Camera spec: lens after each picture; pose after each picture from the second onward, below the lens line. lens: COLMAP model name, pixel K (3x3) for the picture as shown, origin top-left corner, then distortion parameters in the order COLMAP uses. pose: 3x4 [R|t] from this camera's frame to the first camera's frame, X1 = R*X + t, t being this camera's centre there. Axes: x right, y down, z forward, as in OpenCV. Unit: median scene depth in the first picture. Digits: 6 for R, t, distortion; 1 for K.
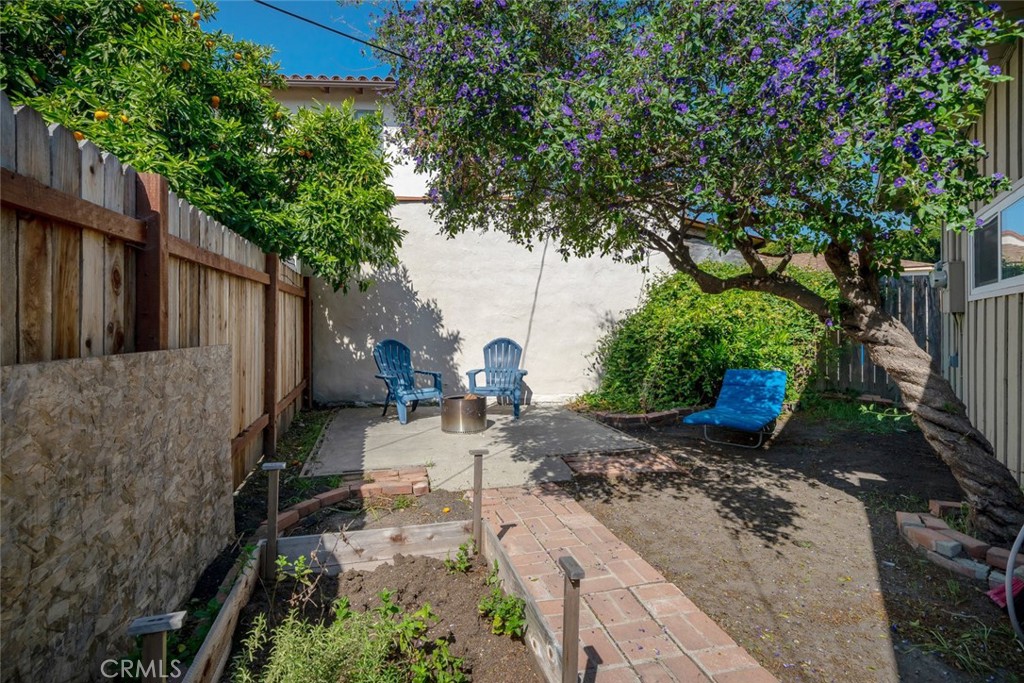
lens RADIAL K [[483.6, 0, 500.0], [0, 483.6, 335.9], [0, 0, 1]] dist [0.002983, 0.000140]
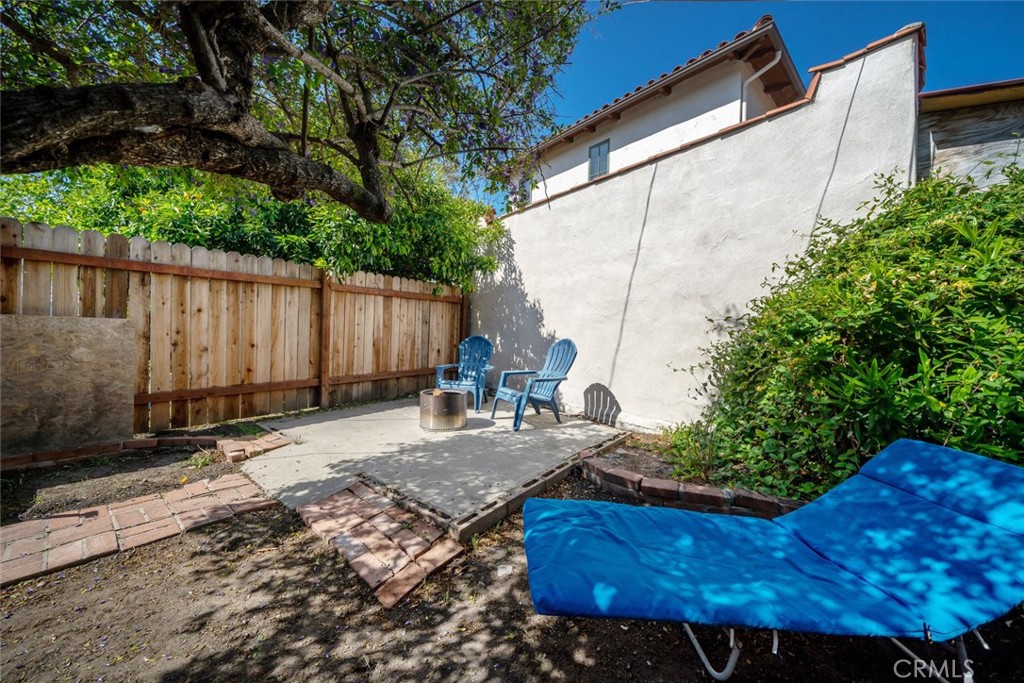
lens RADIAL K [[354.2, 0, 512.0], [0, 354.2, 341.5], [0, 0, 1]] dist [-0.000548, -0.000071]
pose [[0.608781, 0.044126, -0.792110, 0.427838], [-0.053056, 0.998481, 0.014846, 0.004571], [0.791562, 0.032988, 0.610198, 0.505958]]
